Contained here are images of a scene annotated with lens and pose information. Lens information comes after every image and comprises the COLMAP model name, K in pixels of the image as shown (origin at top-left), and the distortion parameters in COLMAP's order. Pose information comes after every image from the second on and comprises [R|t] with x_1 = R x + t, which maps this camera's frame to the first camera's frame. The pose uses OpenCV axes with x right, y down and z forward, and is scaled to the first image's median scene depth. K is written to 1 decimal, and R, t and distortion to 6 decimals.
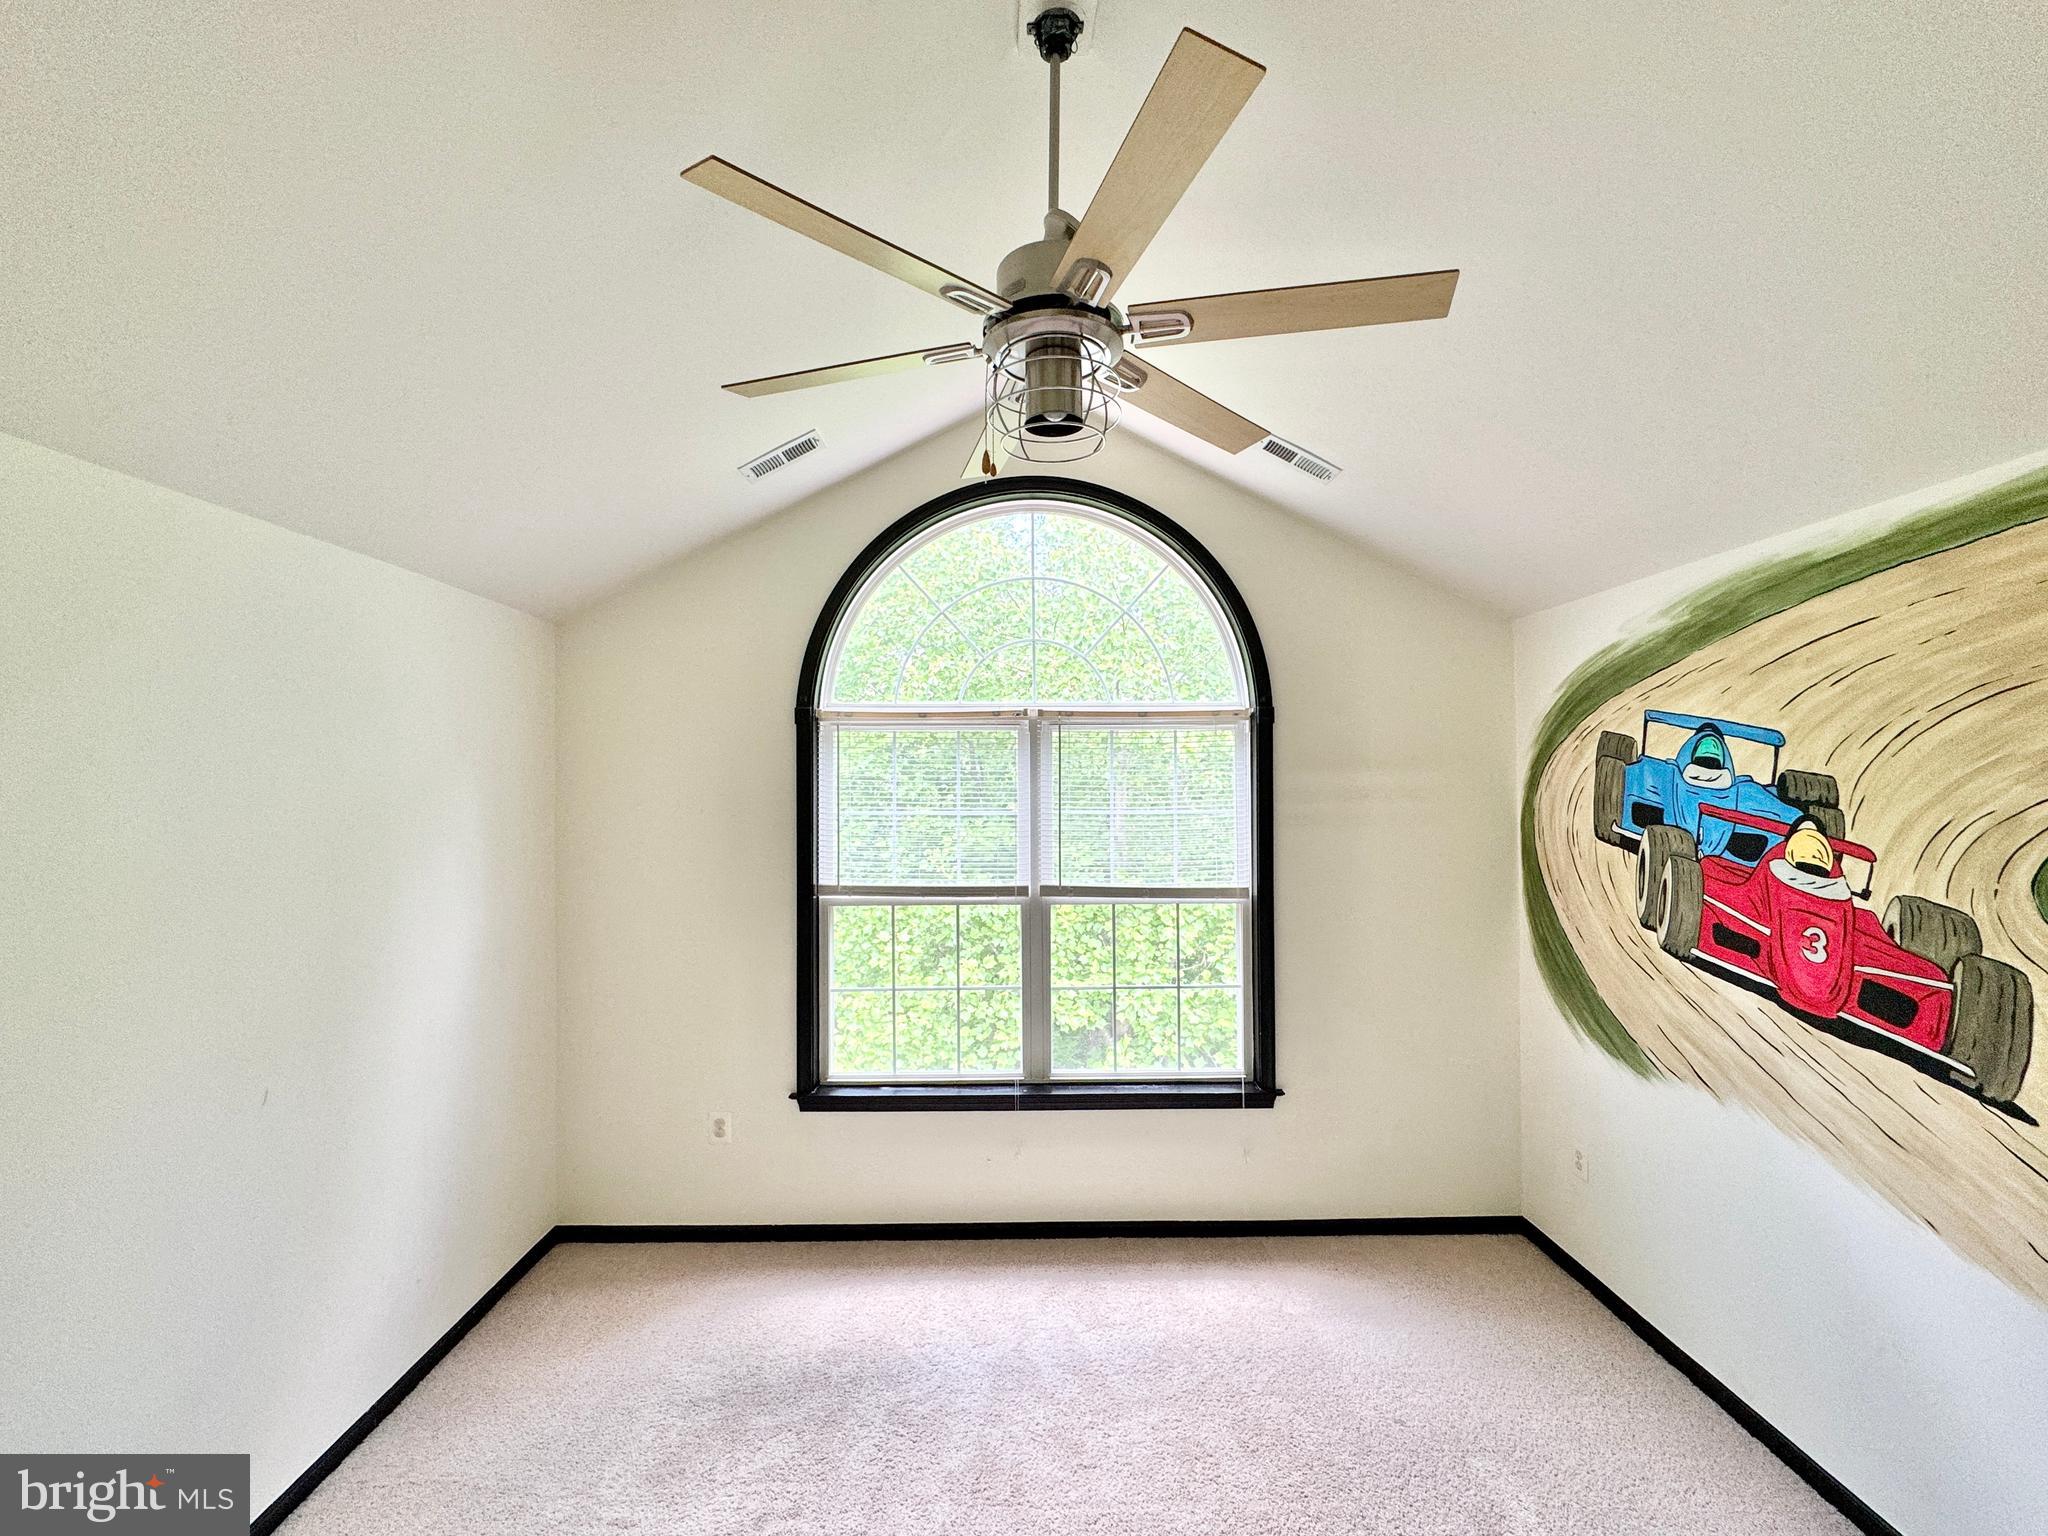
lens RADIAL K [[884.6, 0, 1024.0], [0, 884.6, 768.0], [0, 0, 1]] dist [-0.003937, 0.001119]
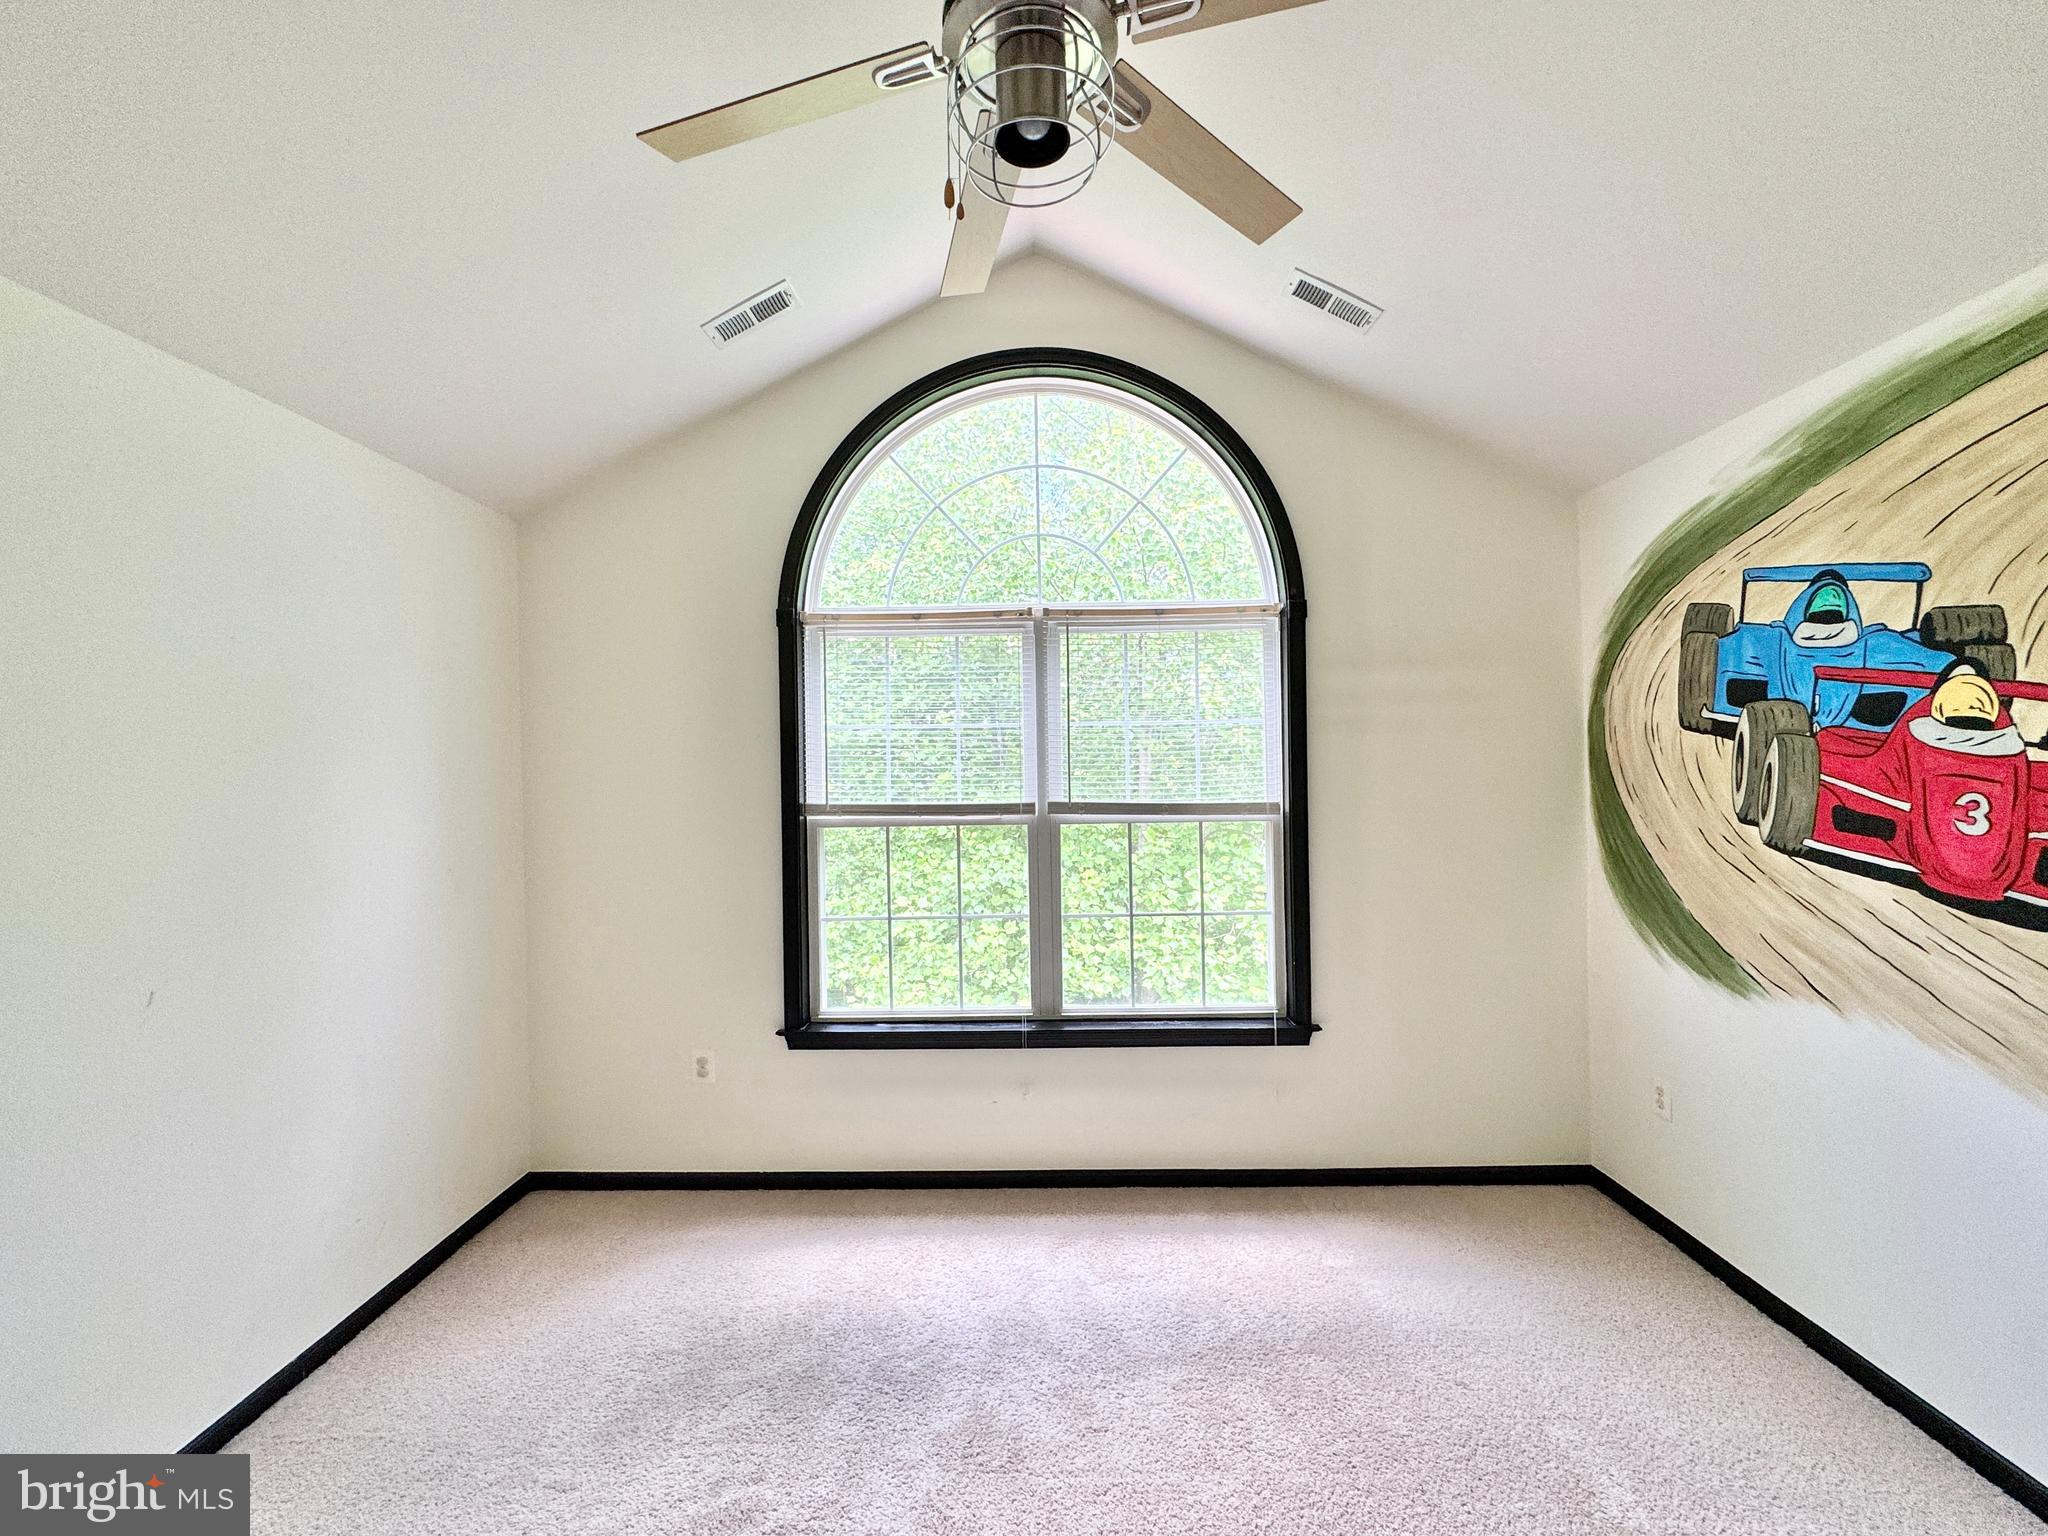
lens RADIAL K [[884.6, 0, 1024.0], [0, 884.6, 768.0], [0, 0, 1]] dist [-0.003937, 0.001119]
pose [[0.999437, -0.011484, -0.031526, 0.028004], [0.011928, 0.999832, 0.013949, 0.105034], [0.031360, -0.014317, 0.999406, 0.115239]]
